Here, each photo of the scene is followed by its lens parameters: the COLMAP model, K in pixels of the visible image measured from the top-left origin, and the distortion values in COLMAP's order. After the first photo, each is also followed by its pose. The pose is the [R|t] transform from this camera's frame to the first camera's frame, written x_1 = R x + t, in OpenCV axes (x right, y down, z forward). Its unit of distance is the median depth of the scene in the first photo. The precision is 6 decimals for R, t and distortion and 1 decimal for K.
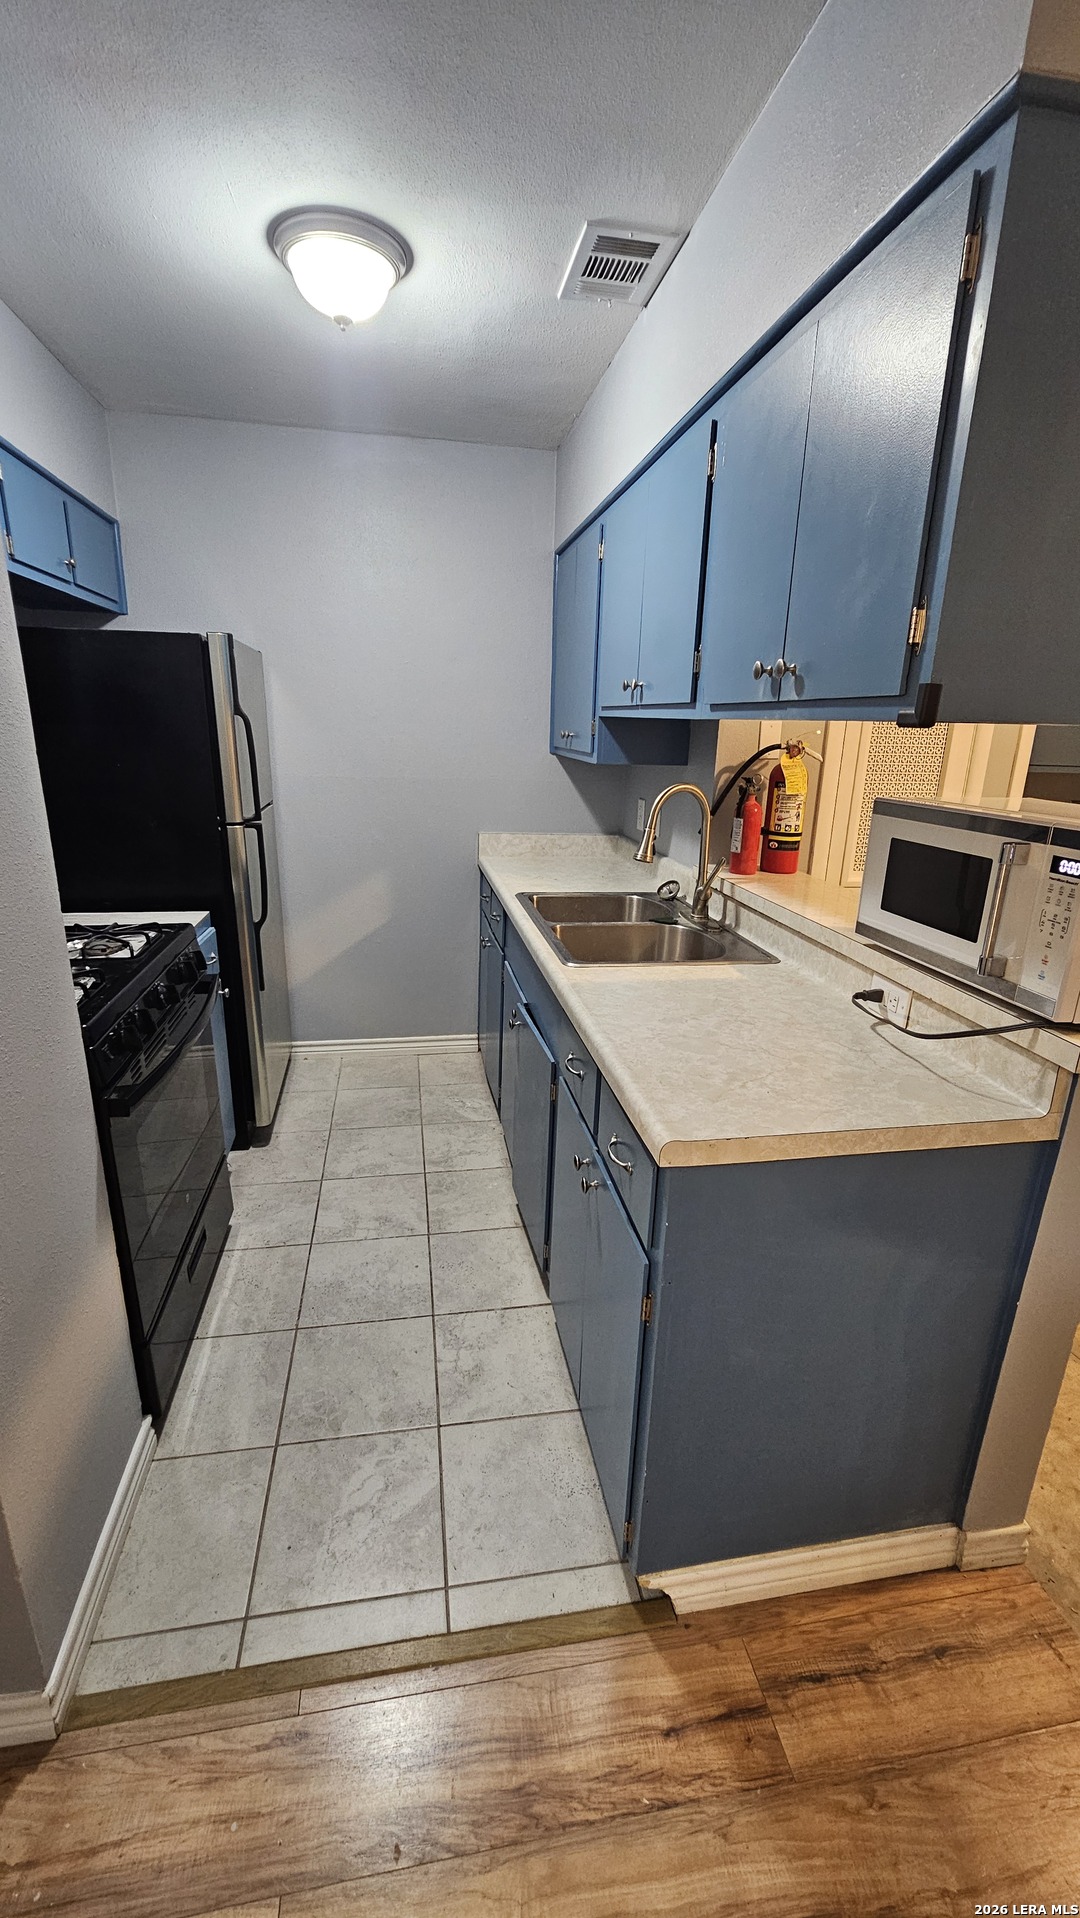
lens RADIAL K [[784.4, 0, 538.0], [0, 784.4, 969.4], [0, 0, 1]] dist [-0.001143, 0.001280]
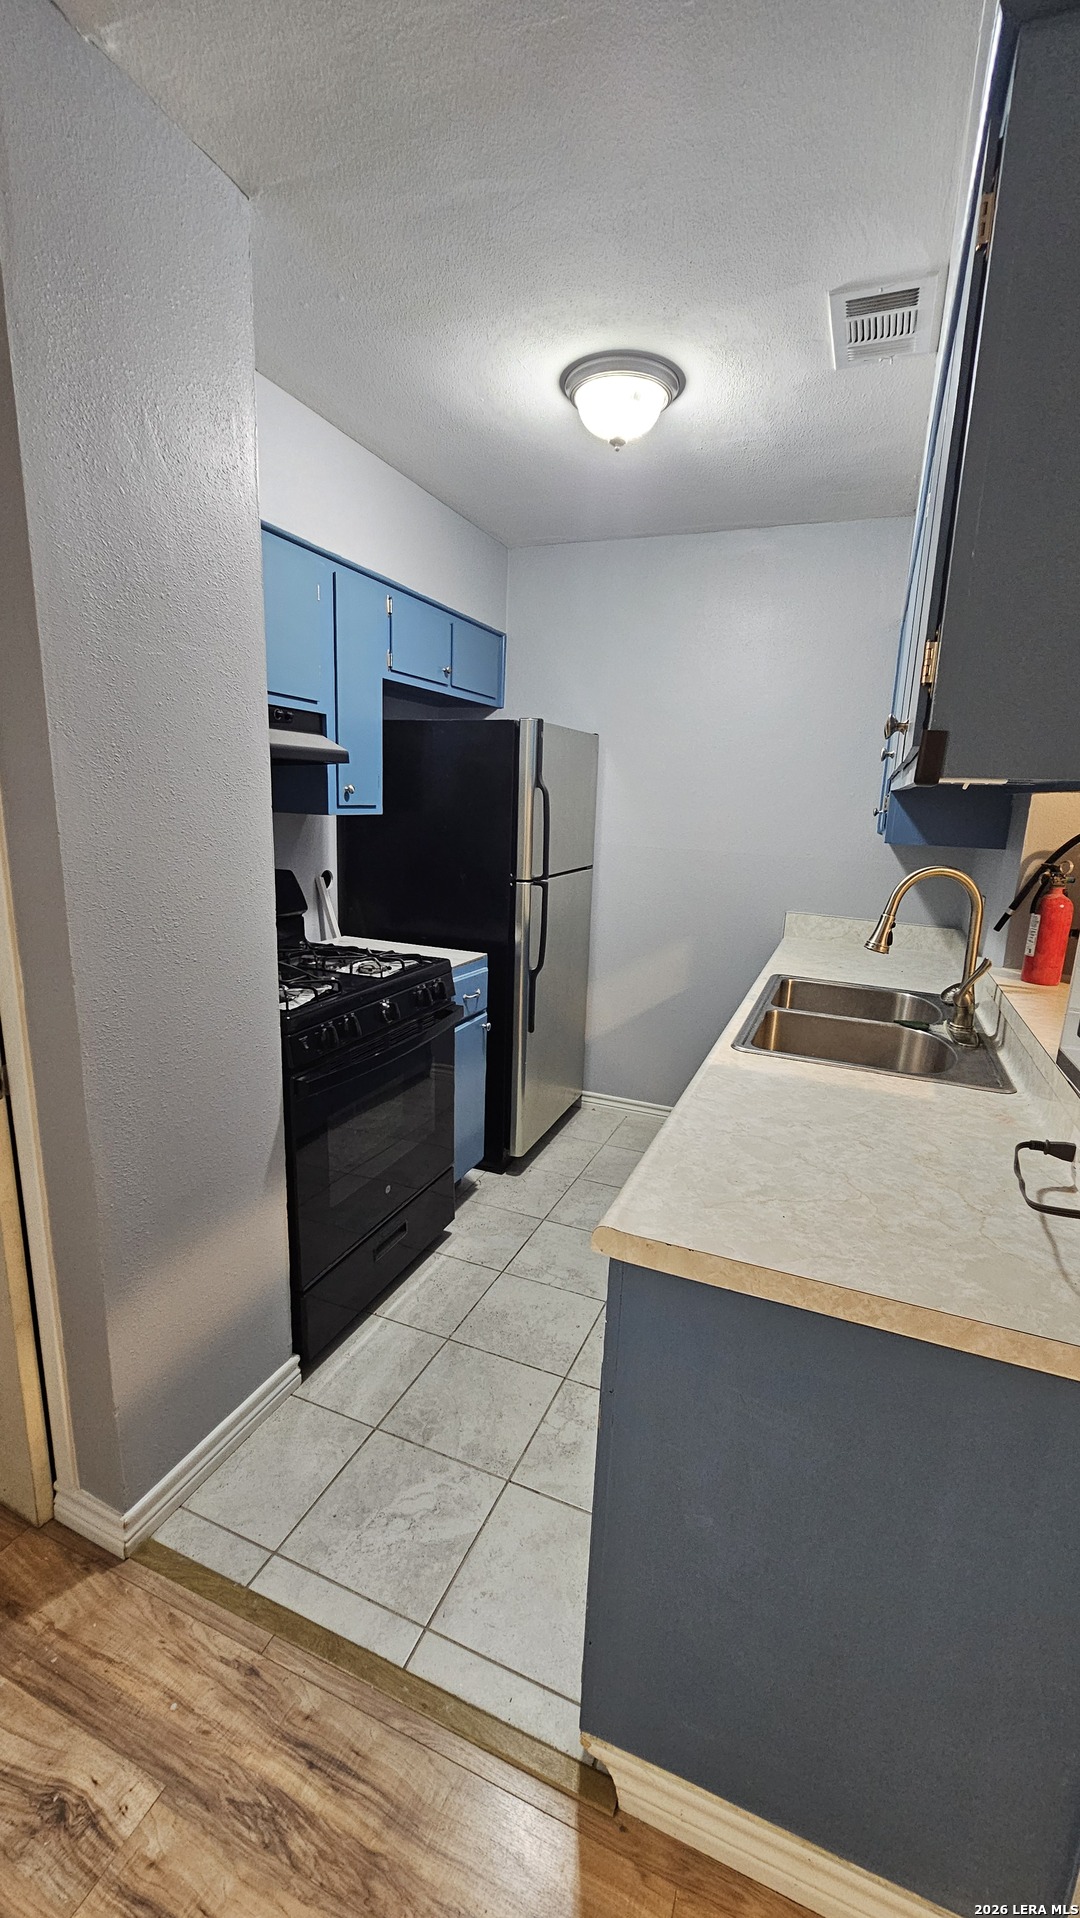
lens RADIAL K [[784.4, 0, 538.0], [0, 784.4, 969.4], [0, 0, 1]] dist [-0.001143, 0.001280]
pose [[0.845559, 0.123960, -0.519292, 0.372677], [-0.174572, 0.983399, -0.049507, -0.011855], [0.504534, 0.132515, 0.853162, 0.095256]]
